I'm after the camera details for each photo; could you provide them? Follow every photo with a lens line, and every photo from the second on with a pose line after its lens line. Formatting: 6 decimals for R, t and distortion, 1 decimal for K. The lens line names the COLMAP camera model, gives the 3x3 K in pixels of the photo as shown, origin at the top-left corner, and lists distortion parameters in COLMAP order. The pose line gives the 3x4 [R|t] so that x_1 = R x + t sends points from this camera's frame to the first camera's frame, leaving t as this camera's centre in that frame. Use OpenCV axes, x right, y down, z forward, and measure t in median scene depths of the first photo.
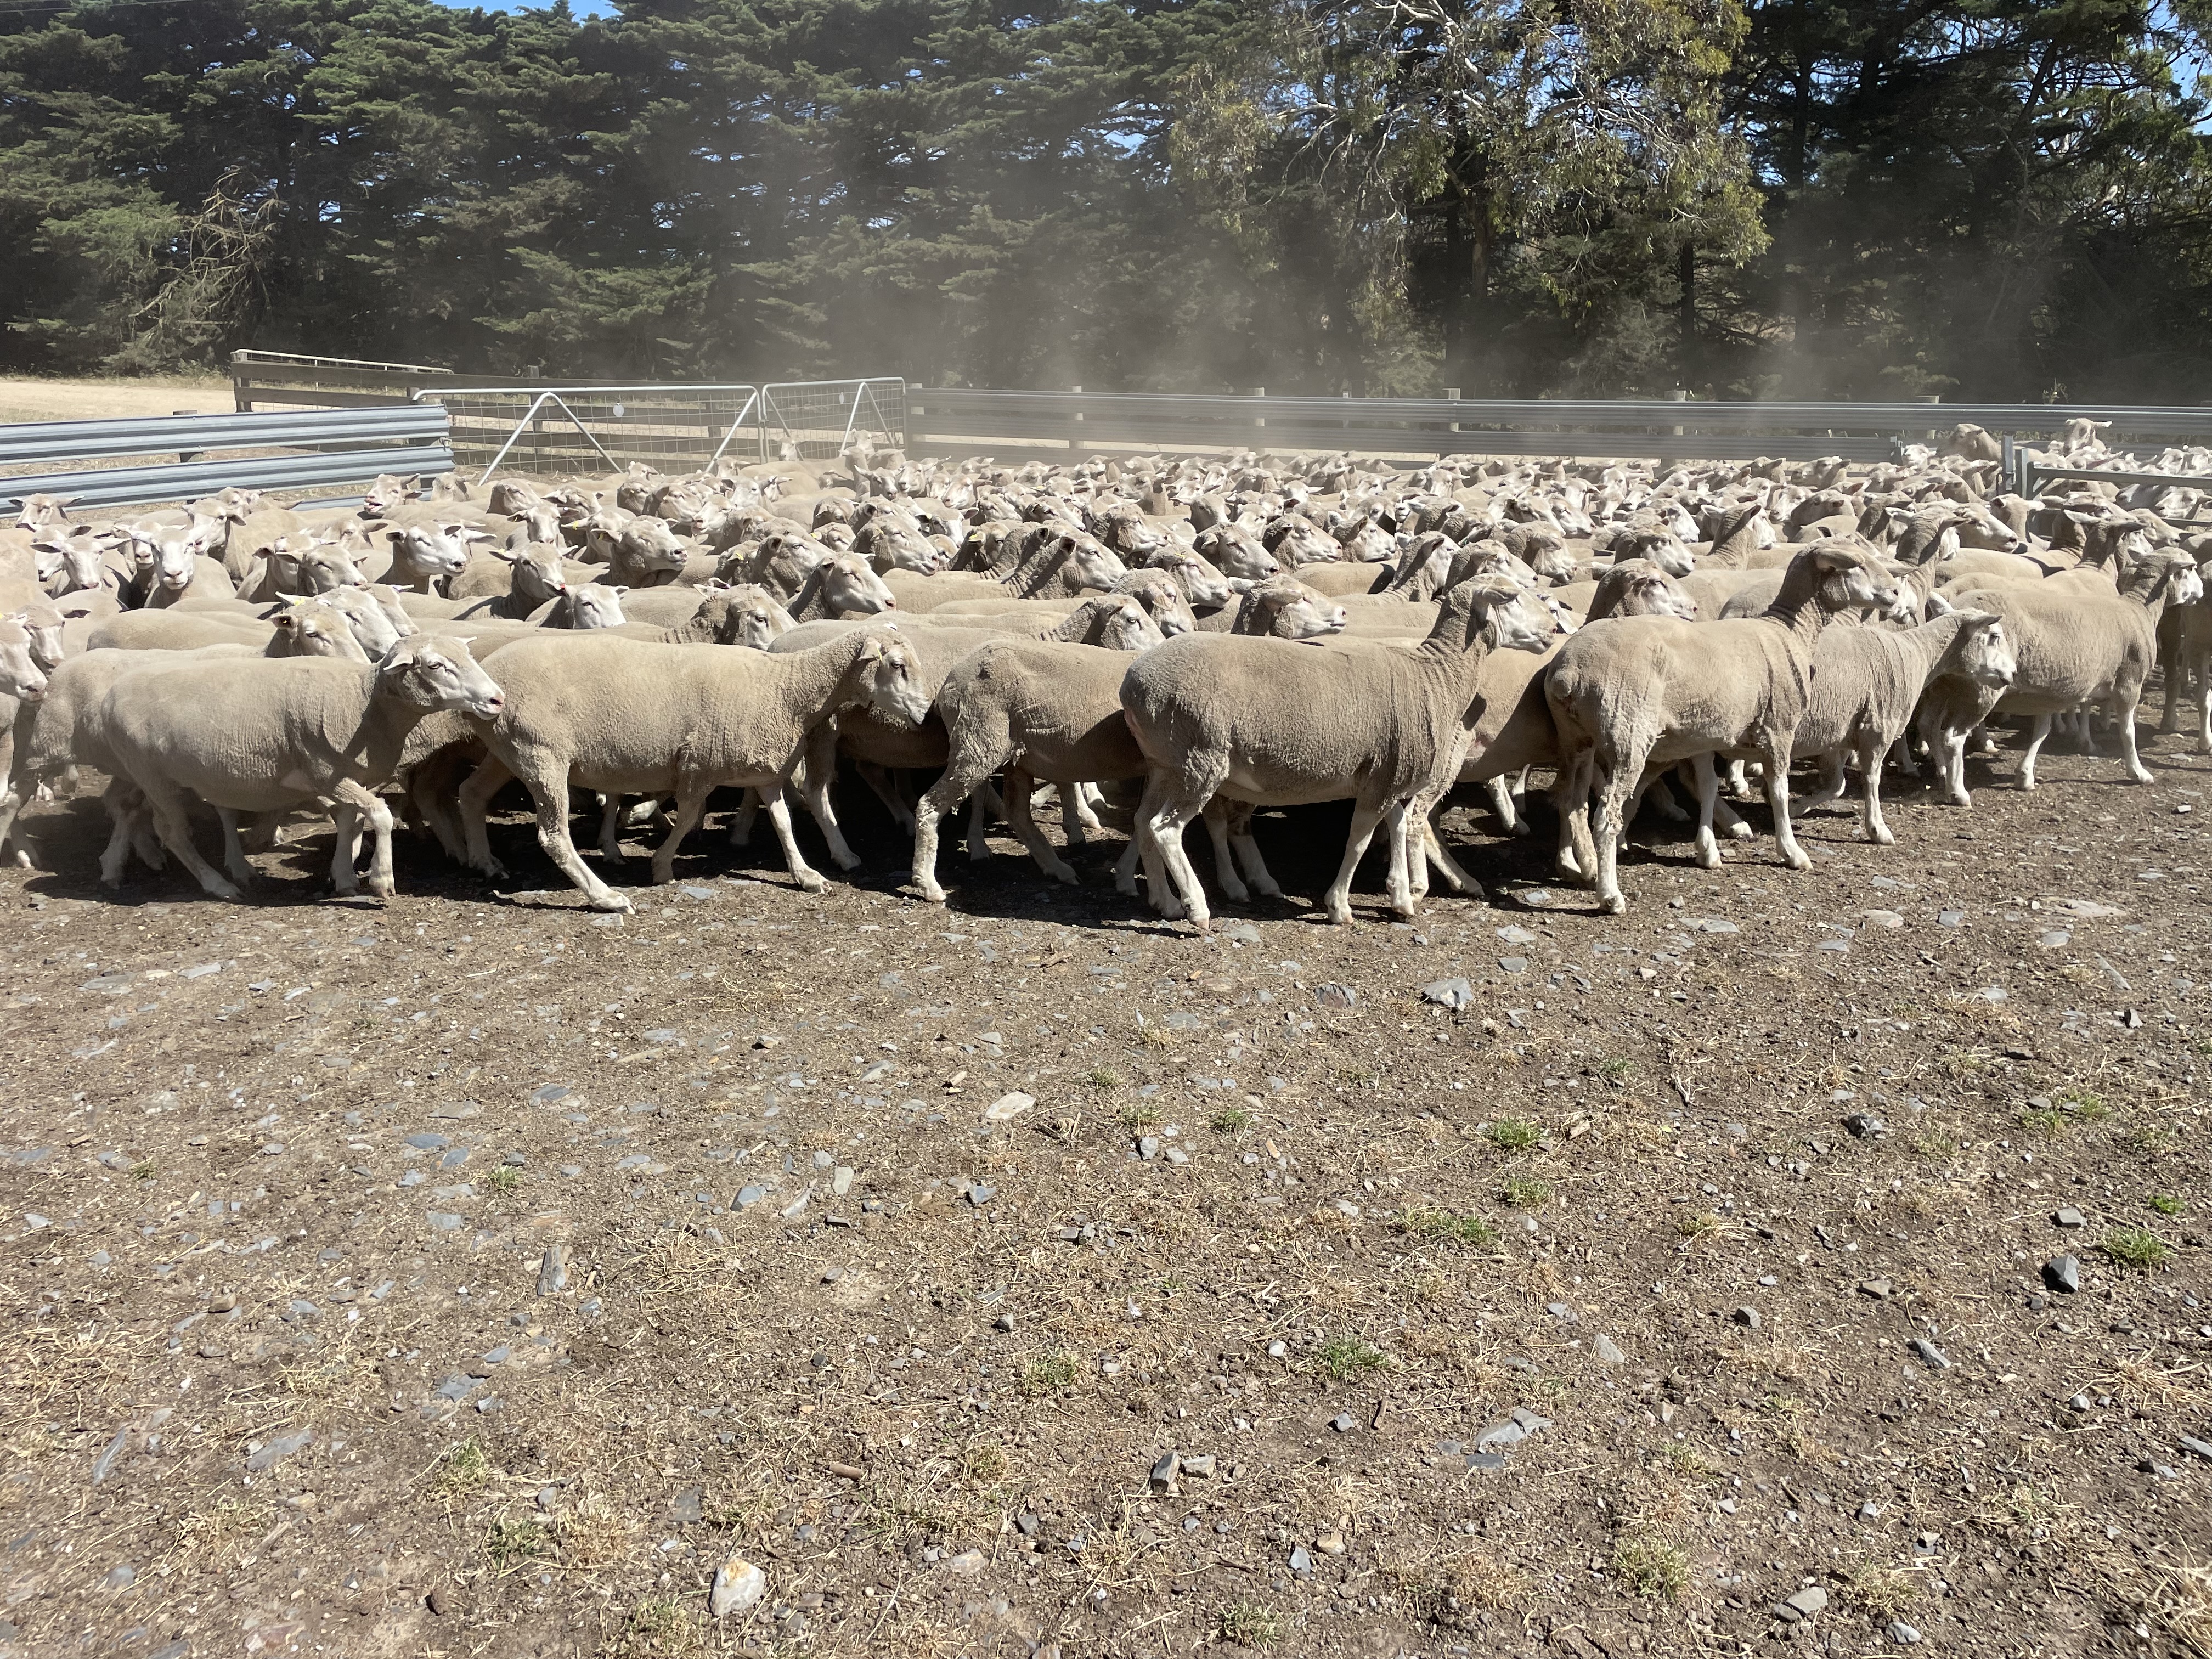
lens RADIAL K [[1664.2, 0, 1128.3], [0, 1664.2, 806.5], [0, 0, 1]] dist [0.084003, -0.113896]
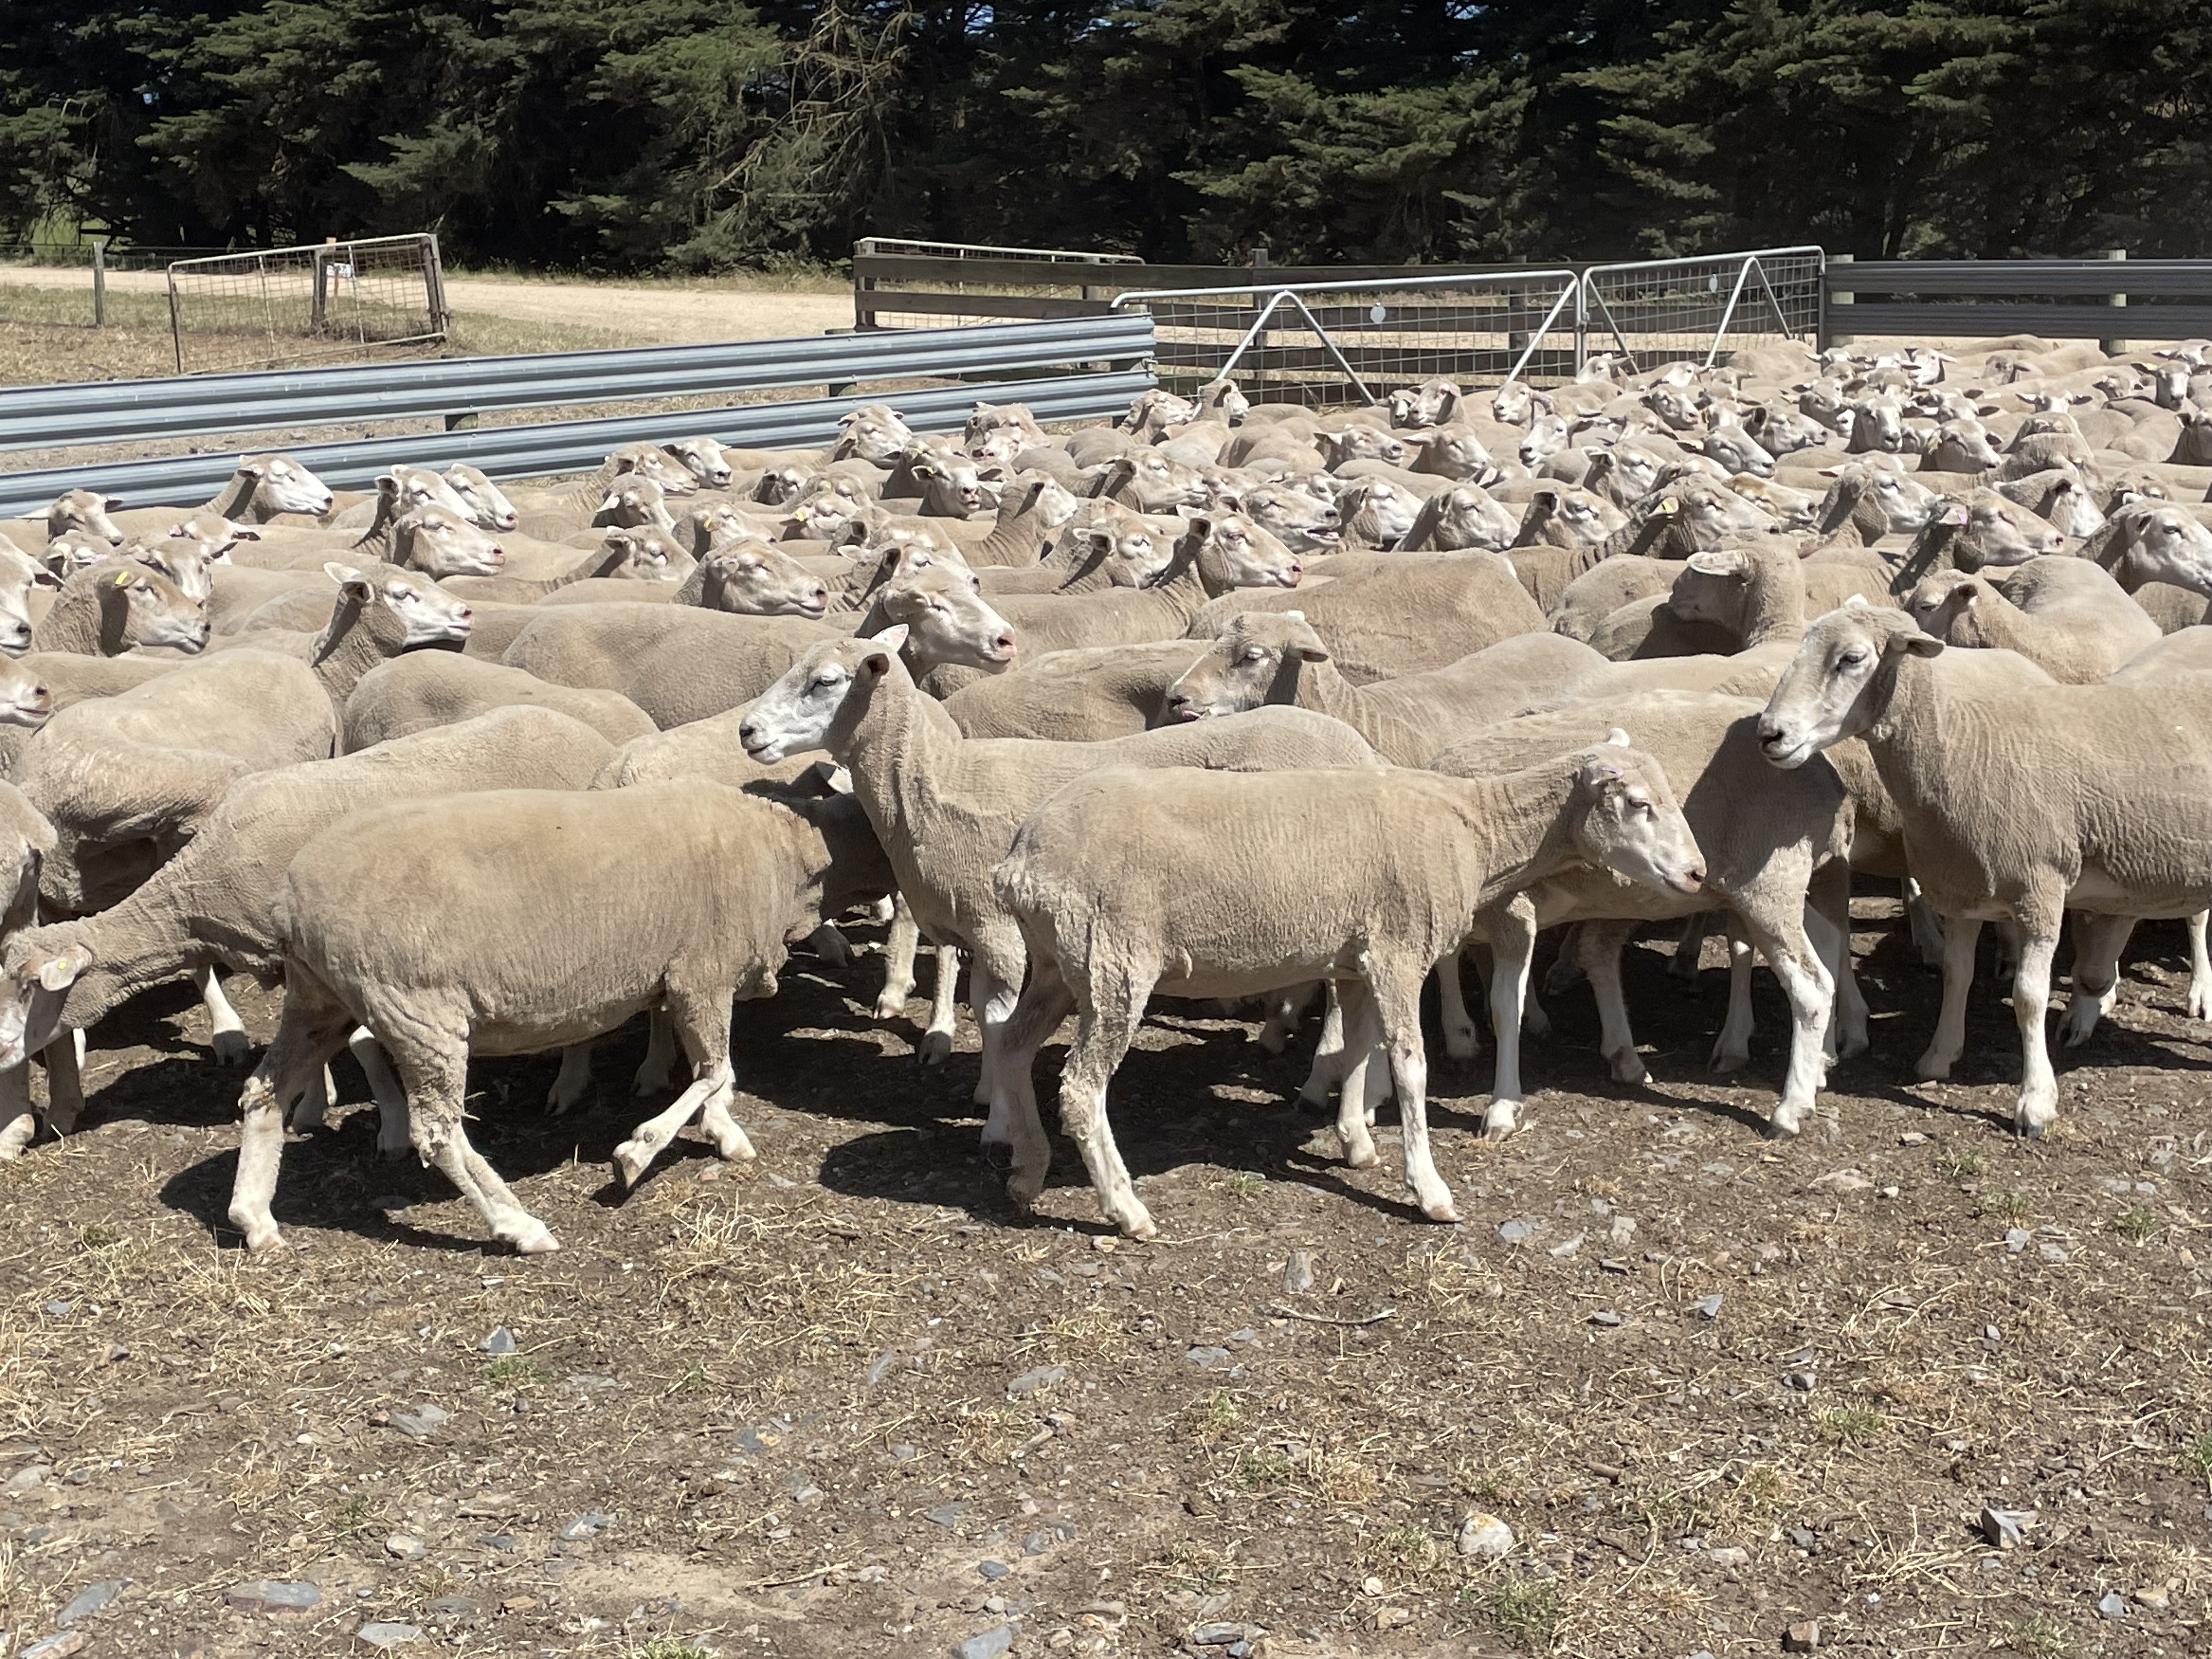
lens RADIAL K [[2867.6, 0, 1145.4], [0, 2867.6, 814.1], [0, 0, 1]] dist [0.067521, 0.000000]
pose [[0.934661, 0.043501, -0.352868, 0.087540], [-0.062812, 0.997079, -0.043455, 0.078432], [0.349947, 0.062780, 0.934664, -0.368769]]
